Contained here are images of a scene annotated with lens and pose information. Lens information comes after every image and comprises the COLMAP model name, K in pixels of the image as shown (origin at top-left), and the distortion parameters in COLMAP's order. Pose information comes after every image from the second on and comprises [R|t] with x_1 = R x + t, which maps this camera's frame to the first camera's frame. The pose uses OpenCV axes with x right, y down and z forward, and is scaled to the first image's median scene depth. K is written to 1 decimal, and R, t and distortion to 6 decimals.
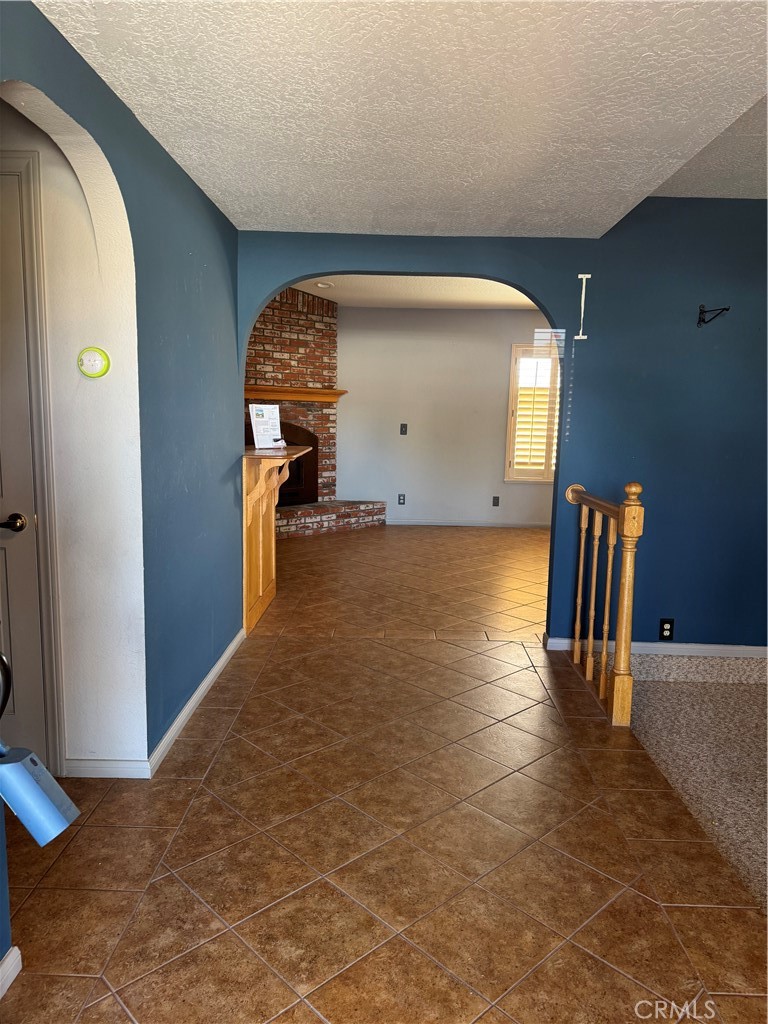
lens RADIAL K [[718.8, 0, 378.6], [0, 718.8, 508.4], [0, 0, 1]] dist [0.108005, -0.134835]
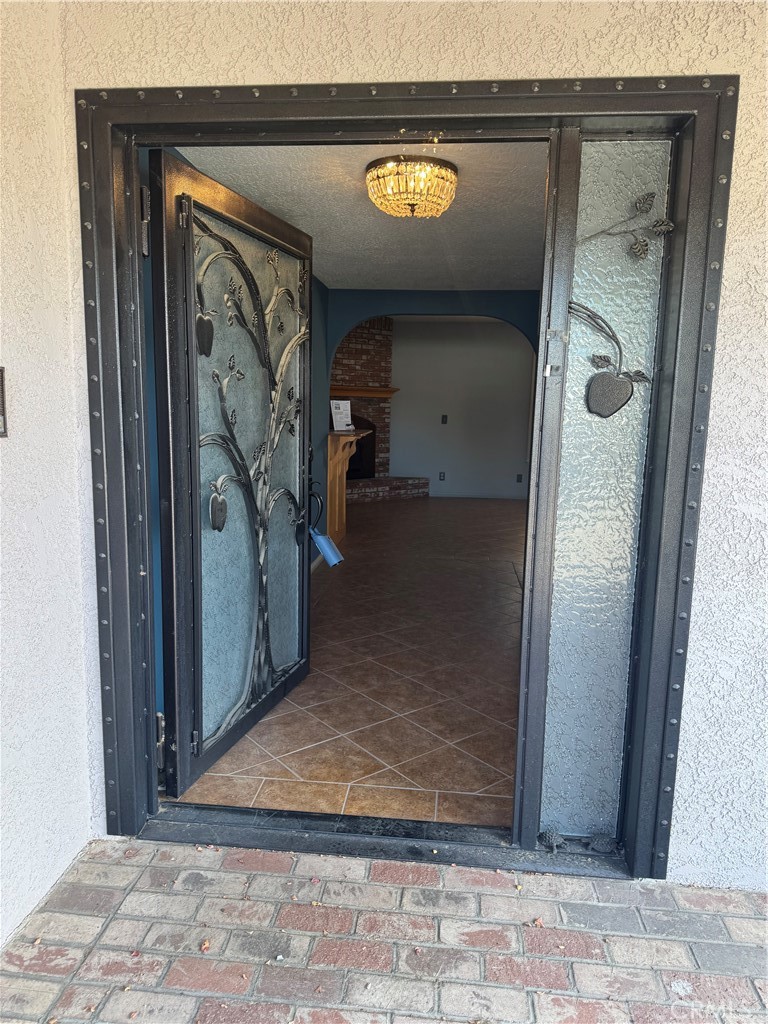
lens RADIAL K [[718.8, 0, 378.6], [0, 718.8, 508.4], [0, 0, 1]] dist [0.108005, -0.134835]
pose [[0.997021, 0.014191, -0.075808, 0.019466], [-0.013589, 0.999872, 0.008454, 0.037314], [0.075918, -0.007399, 0.997087, -0.274194]]
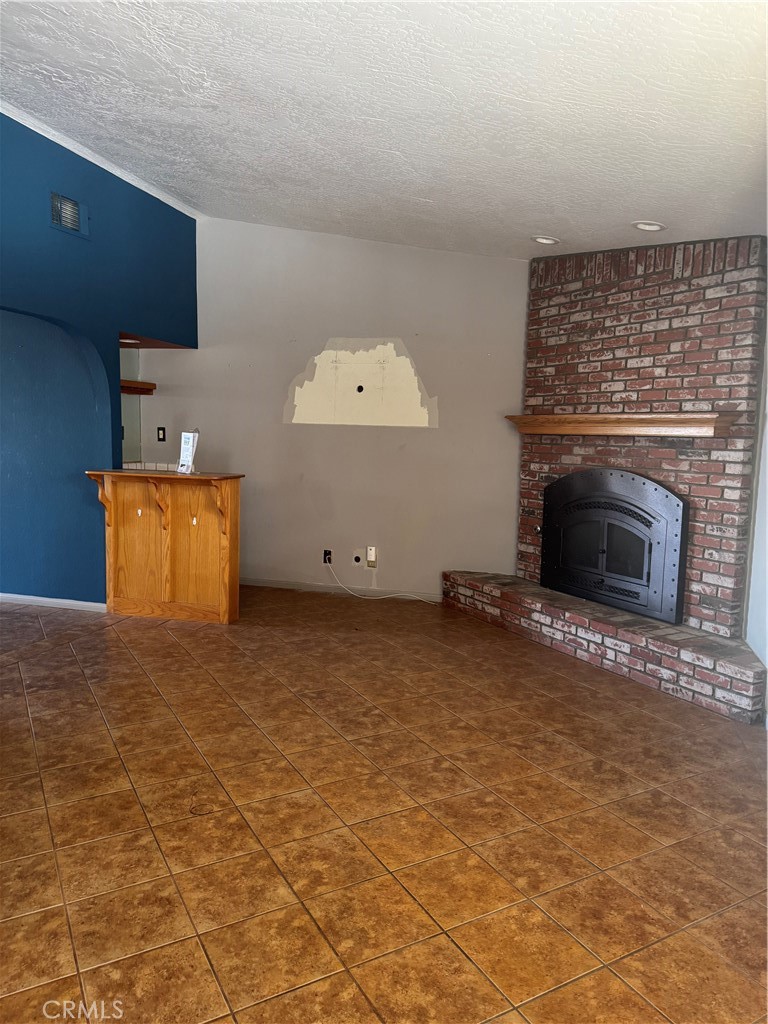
lens RADIAL K [[718.8, 0, 378.6], [0, 718.8, 508.4], [0, 0, 1]] dist [0.108005, -0.134835]
pose [[-0.240592, 0.073413, -0.967846, 0.514219], [-0.164659, 0.979596, 0.115236, -0.125752], [0.956558, 0.187089, -0.223595, 0.946765]]
